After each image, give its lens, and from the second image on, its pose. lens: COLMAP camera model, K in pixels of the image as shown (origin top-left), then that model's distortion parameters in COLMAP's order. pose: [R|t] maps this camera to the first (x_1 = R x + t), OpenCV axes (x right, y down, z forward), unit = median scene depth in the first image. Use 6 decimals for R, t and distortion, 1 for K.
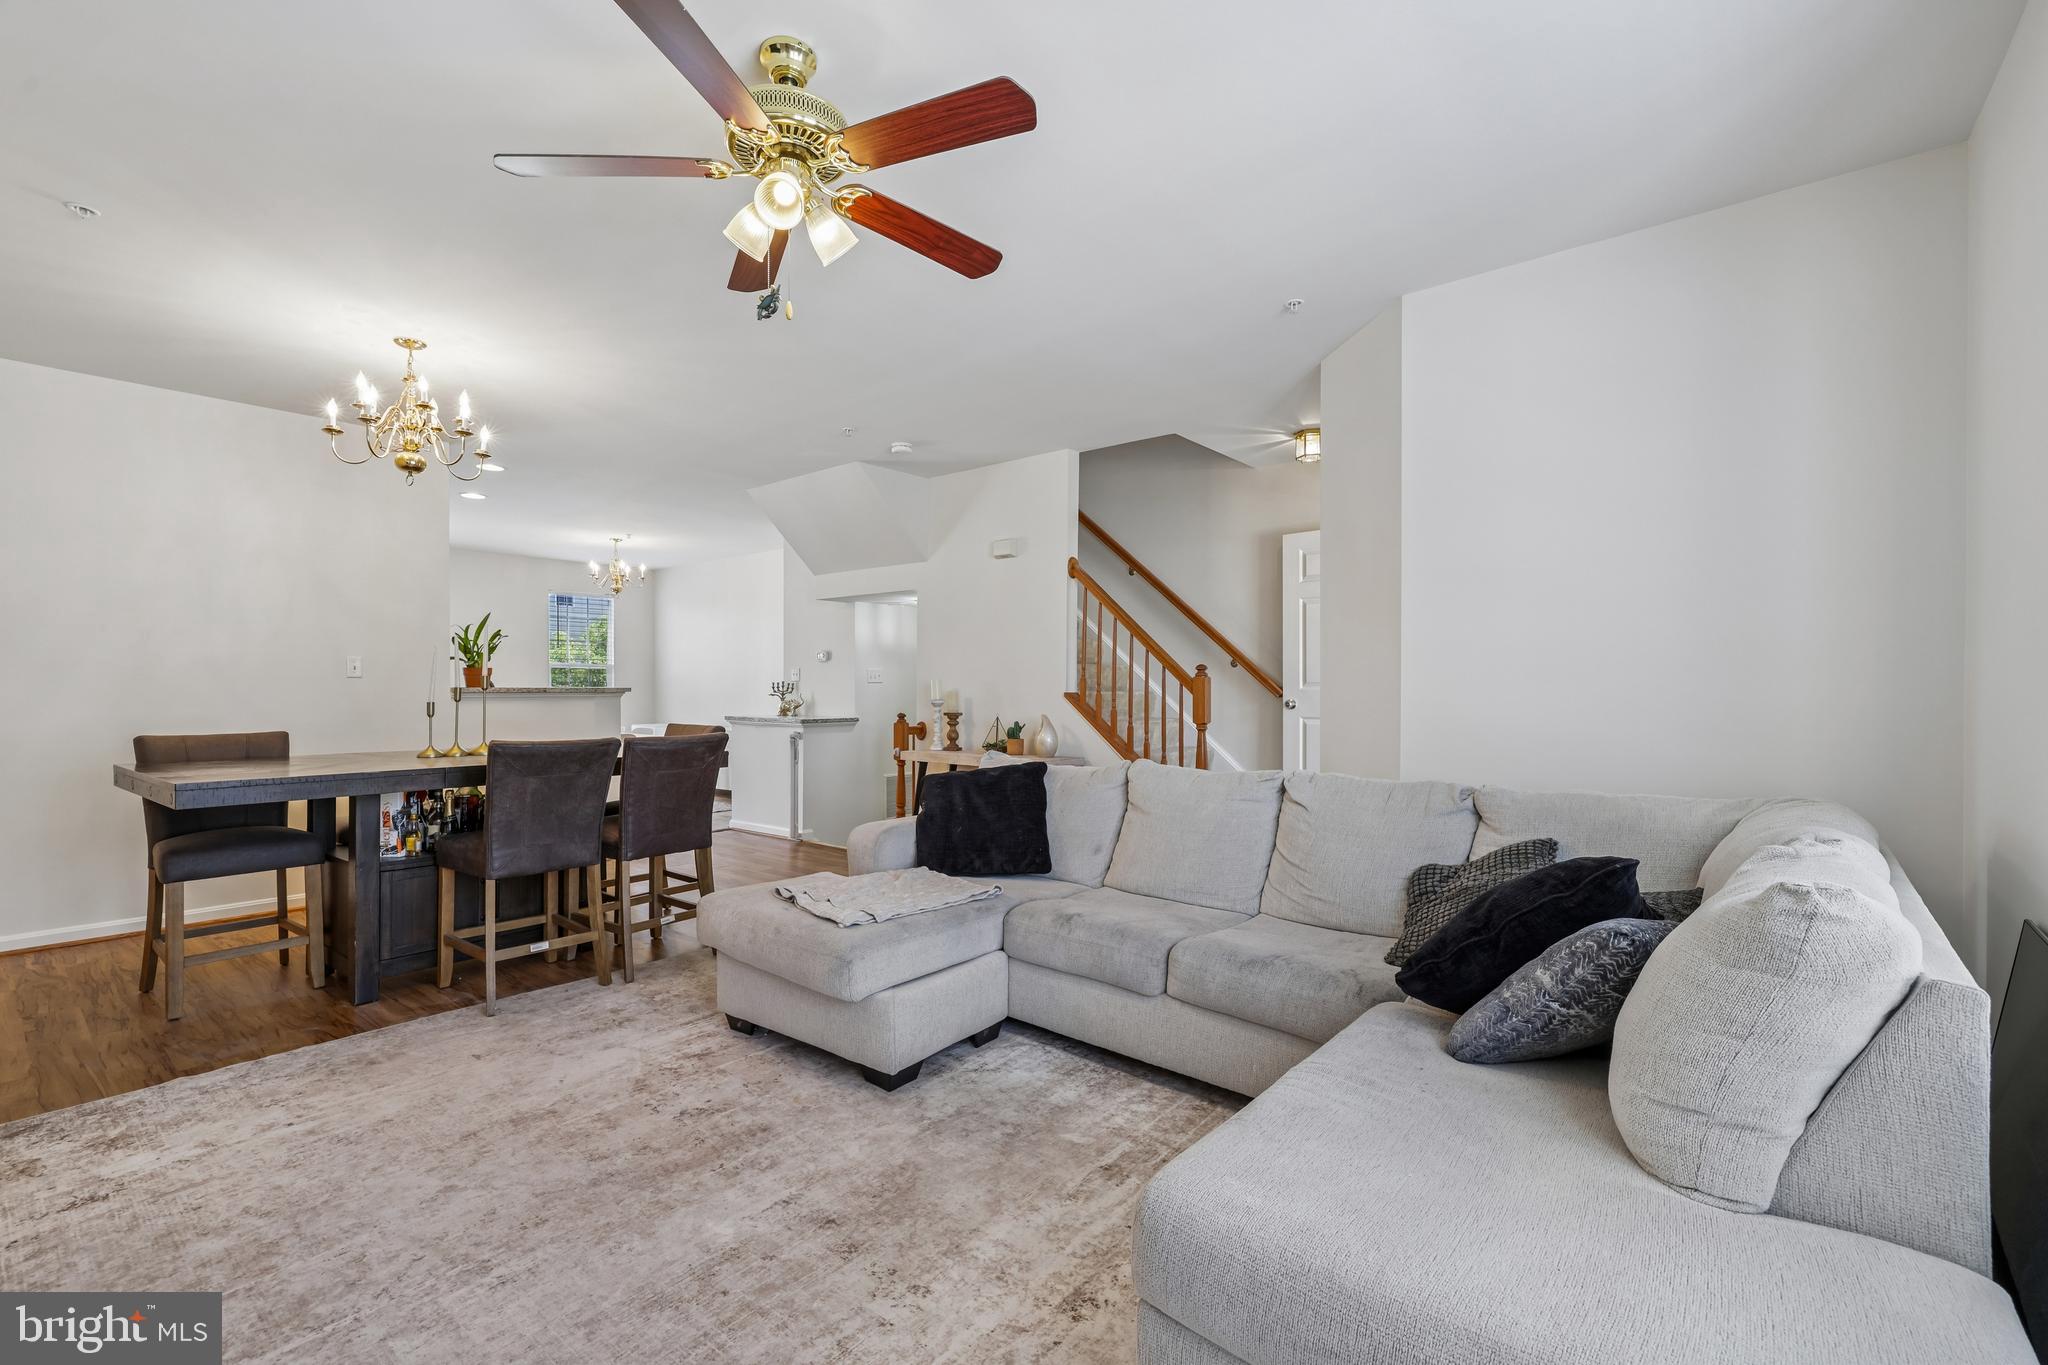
lens RADIAL K [[870.7, 0, 1018.0], [0, 870.7, 701.7], [0, 0, 1]] dist [-0.002687, 0.000397]
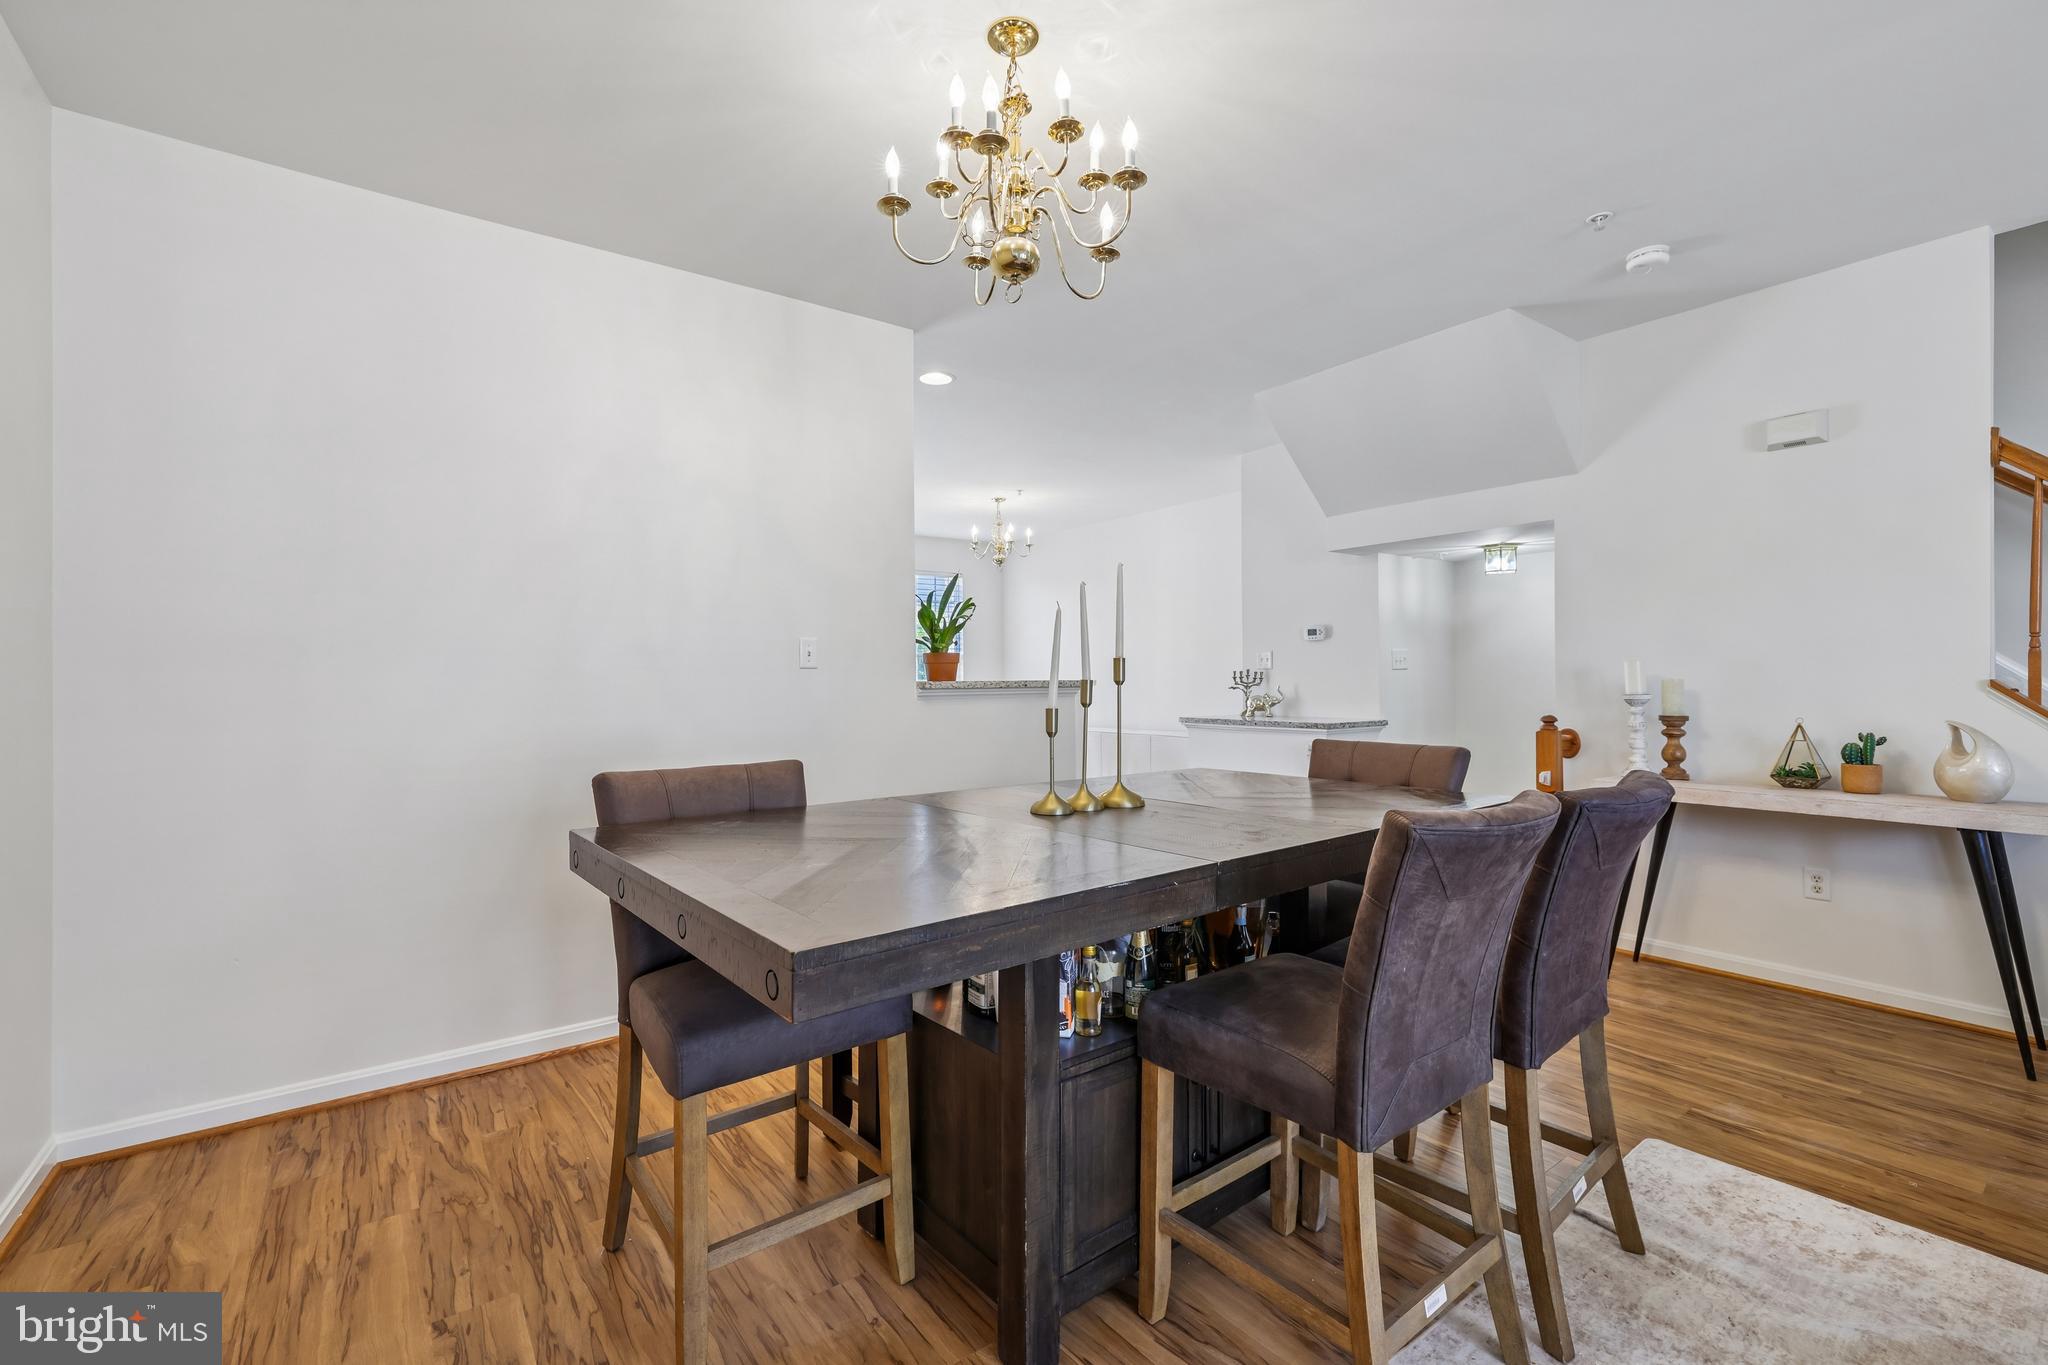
lens RADIAL K [[870.7, 0, 1010.5], [0, 870.7, 681.5], [0, 0, 1]] dist [-0.002687, 0.000397]
pose [[0.969055, -0.009970, -0.246645, -0.577099], [0.006647, 0.999876, -0.014303, -0.008208], [0.246757, 0.012221, 0.969000, 0.489971]]
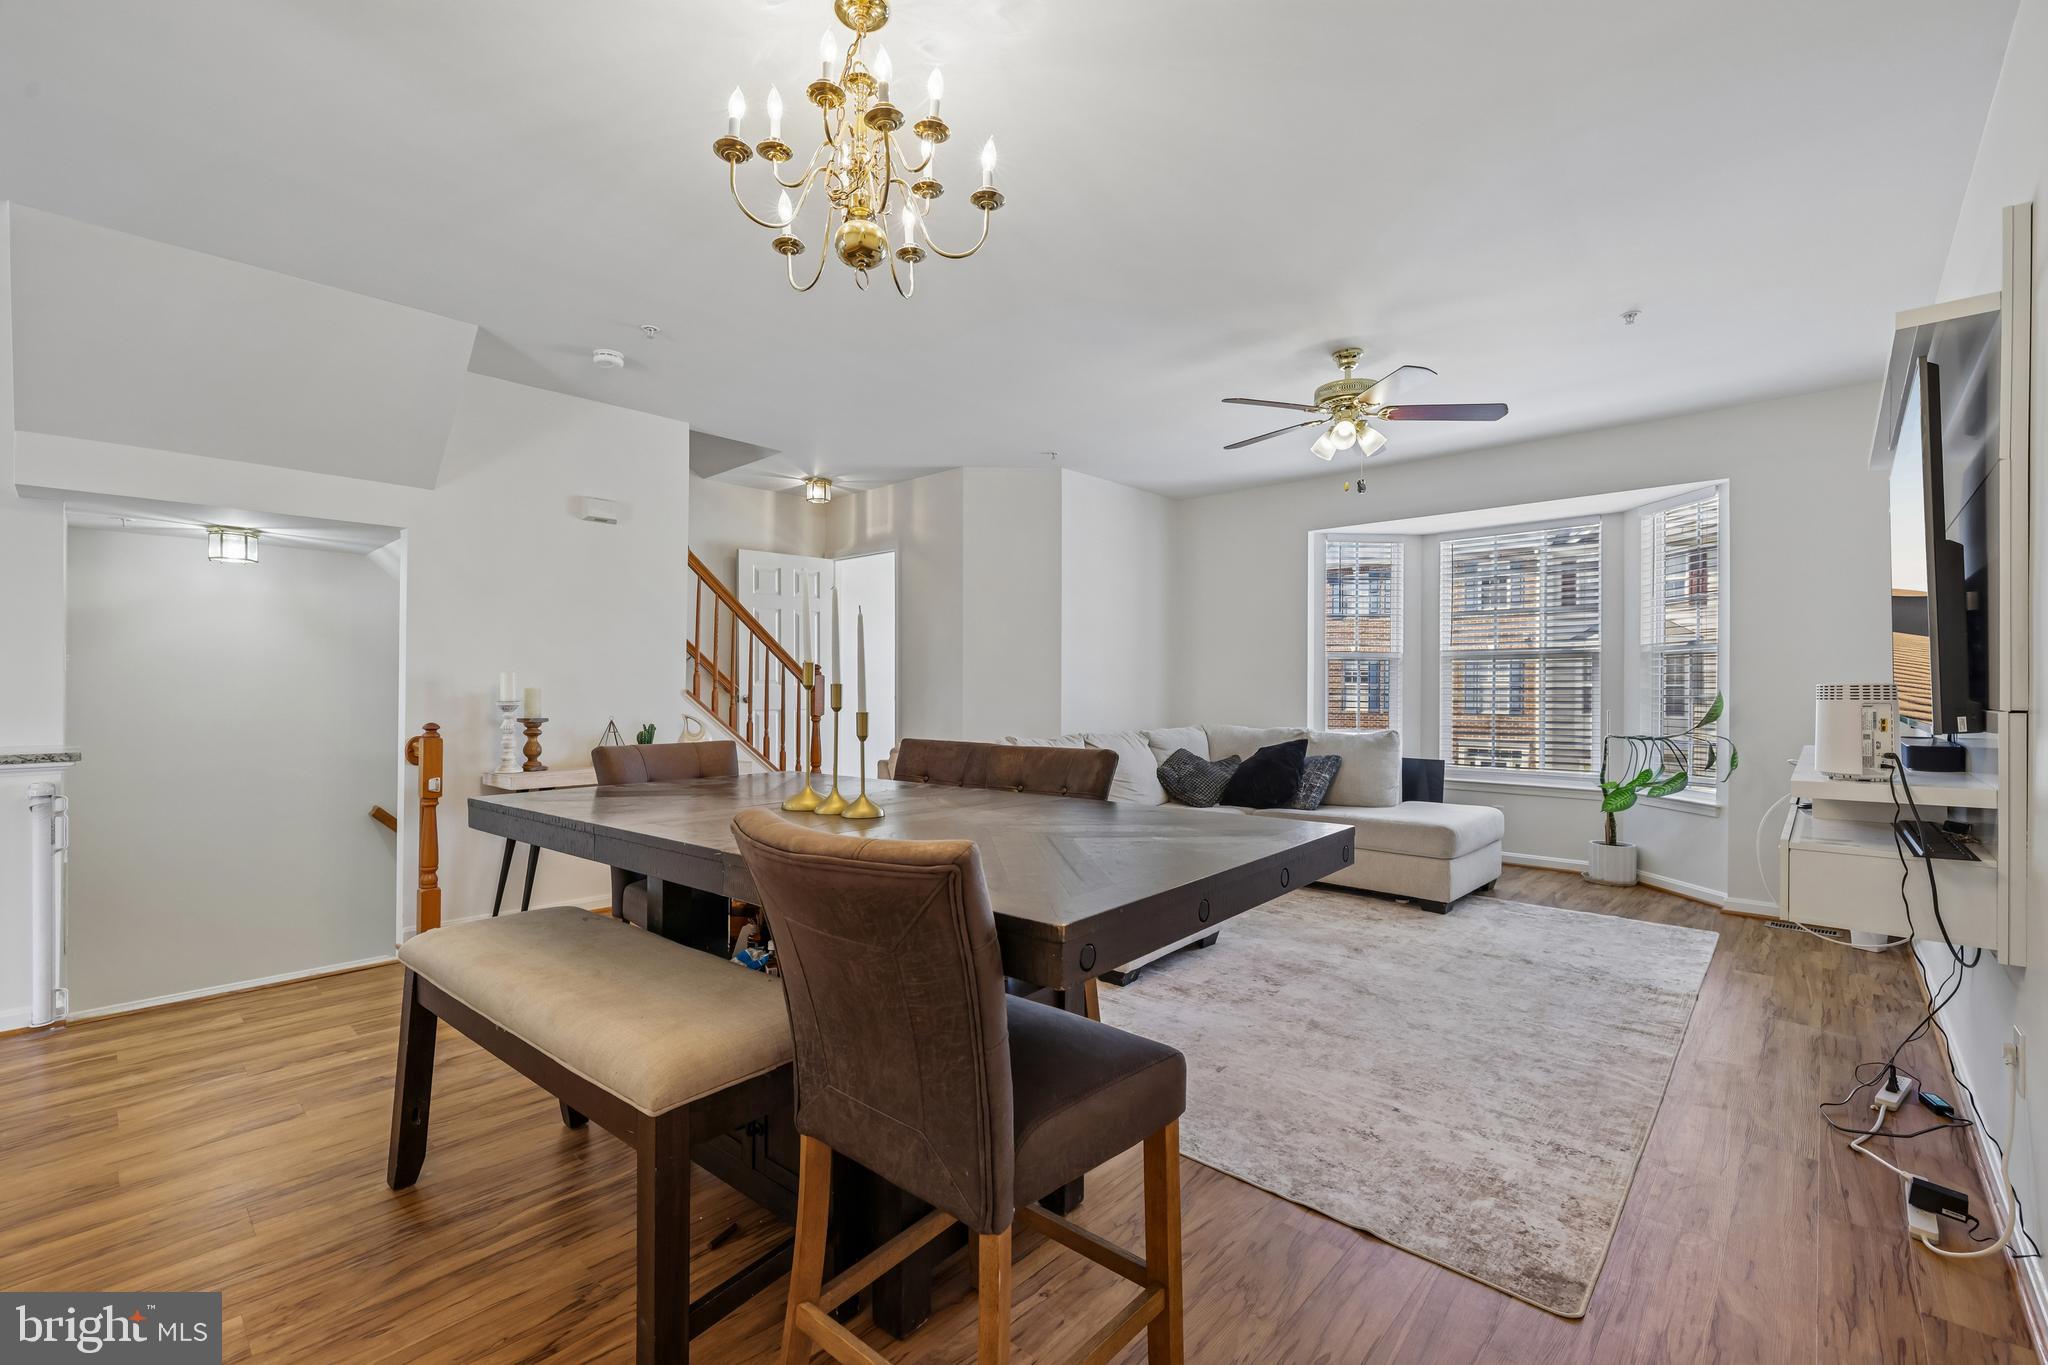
lens RADIAL K [[870.7, 0, 1010.1], [0, 870.7, 682.8], [0, 0, 1]] dist [-0.002687, 0.000397]
pose [[0.063618, 0.002084, 0.997972, -1.206297], [0.014855, 0.999885, -0.003035, -0.013540], [-0.997864, 0.015018, 0.063580, 0.880629]]
